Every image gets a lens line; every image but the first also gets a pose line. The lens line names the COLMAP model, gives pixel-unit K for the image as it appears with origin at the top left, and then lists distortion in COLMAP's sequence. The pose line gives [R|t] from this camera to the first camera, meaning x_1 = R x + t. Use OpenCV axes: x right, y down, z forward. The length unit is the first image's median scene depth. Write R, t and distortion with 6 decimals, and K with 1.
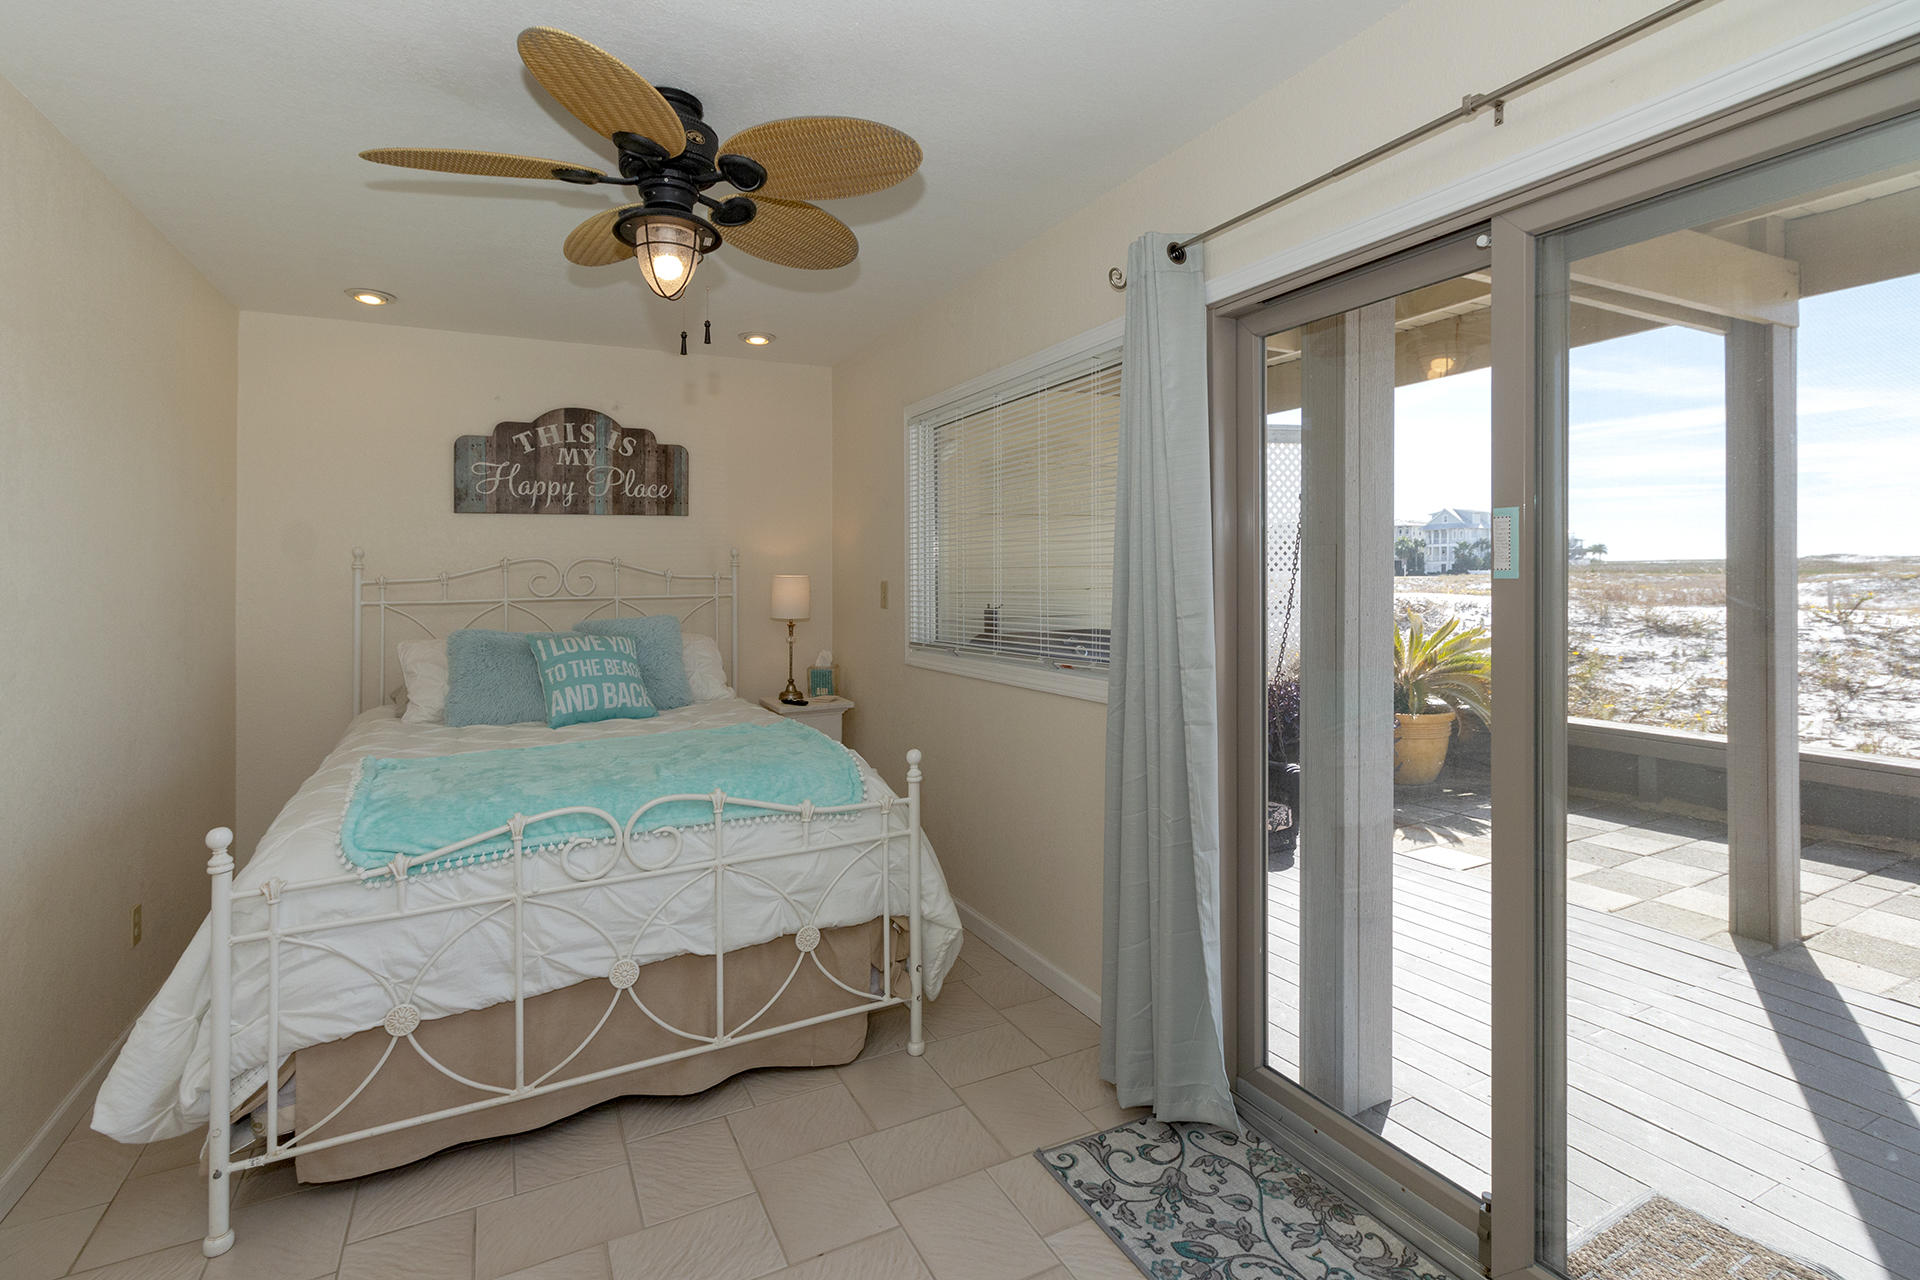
lens RADIAL K [[900.9, 0, 945.0], [0, 900.9, 573.6], [0, 0, 1]] dist [0.000061, -0.000005]
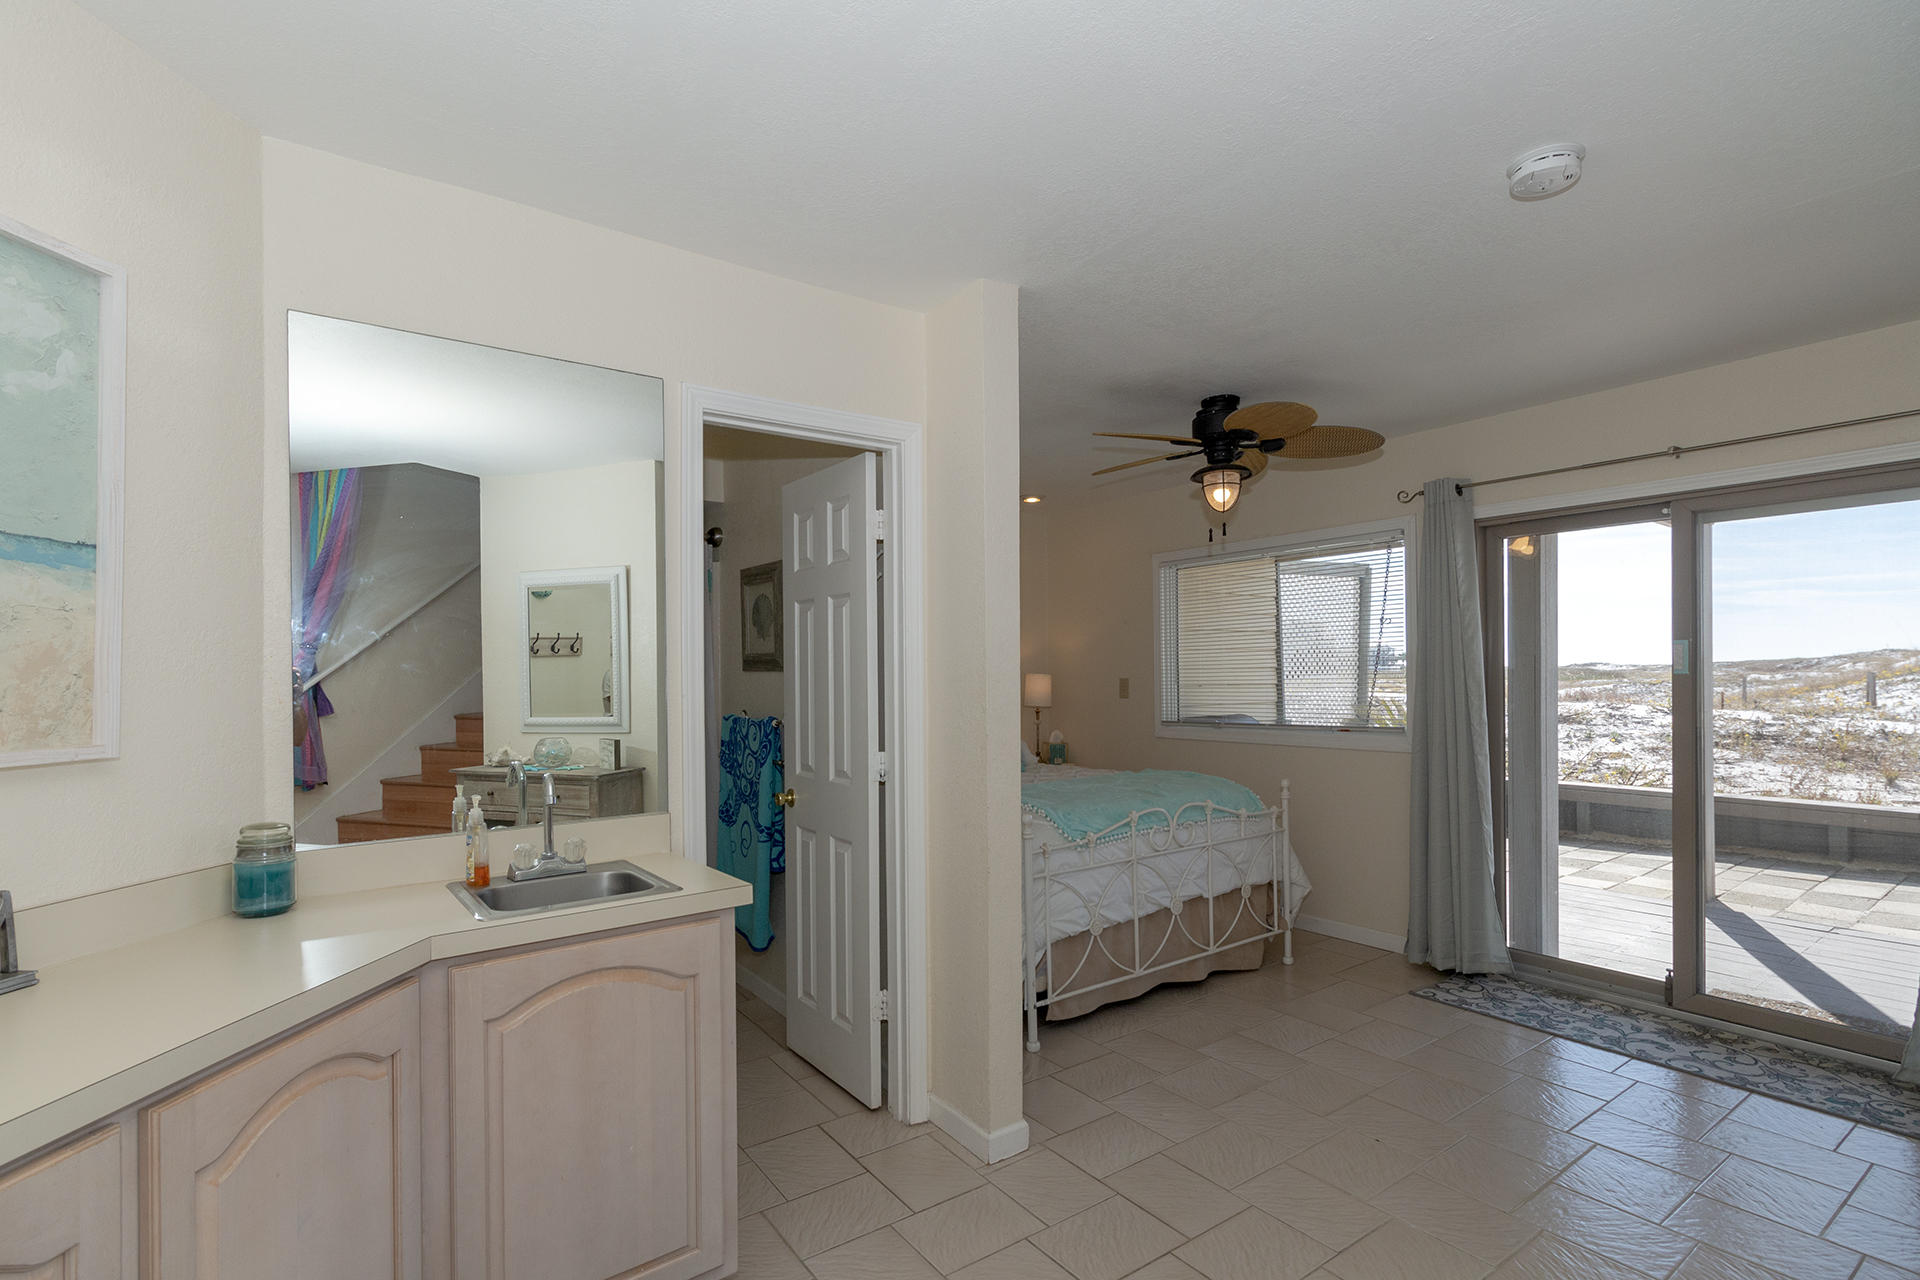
lens RADIAL K [[893.3, 0, 958.4], [0, 893.3, 680.5], [0, 0, 1]] dist [0.001520, 0.000132]
pose [[0.987116, 0.002351, 0.159990, -0.672652], [-0.002902, 0.999991, 0.003210, 0.009920], [-0.159981, -0.003633, 0.987113, -0.385824]]
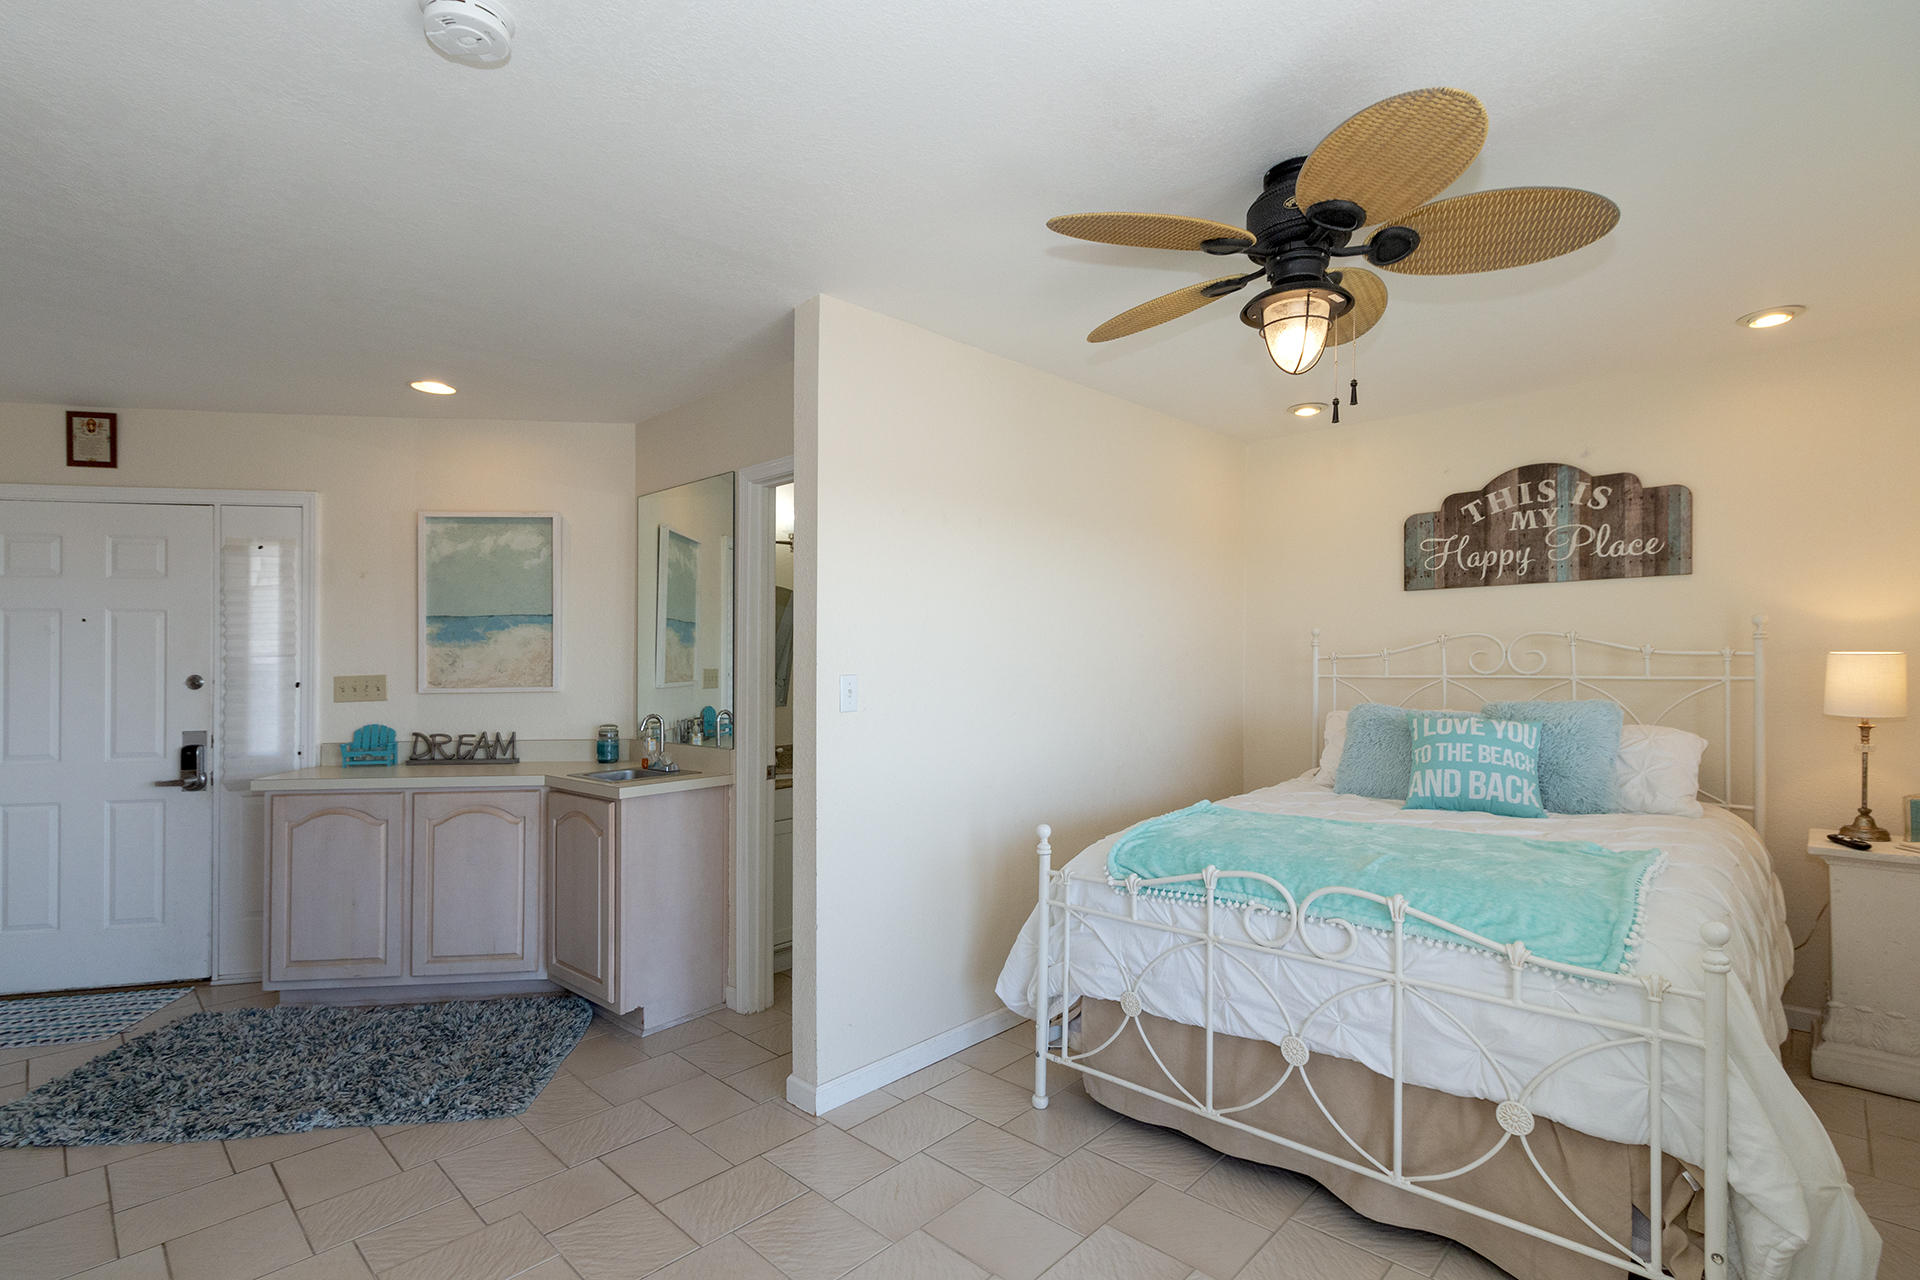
lens RADIAL K [[899.3, 0, 950.9], [0, 899.3, 640.4], [0, 0, 1]] dist [-0.001549, -0.000242]
pose [[0.339594, -0.009626, -0.940523, 0.300182], [0.004346, 0.999953, -0.008665, -0.004843], [0.940562, -0.001145, 0.339620, 0.194811]]
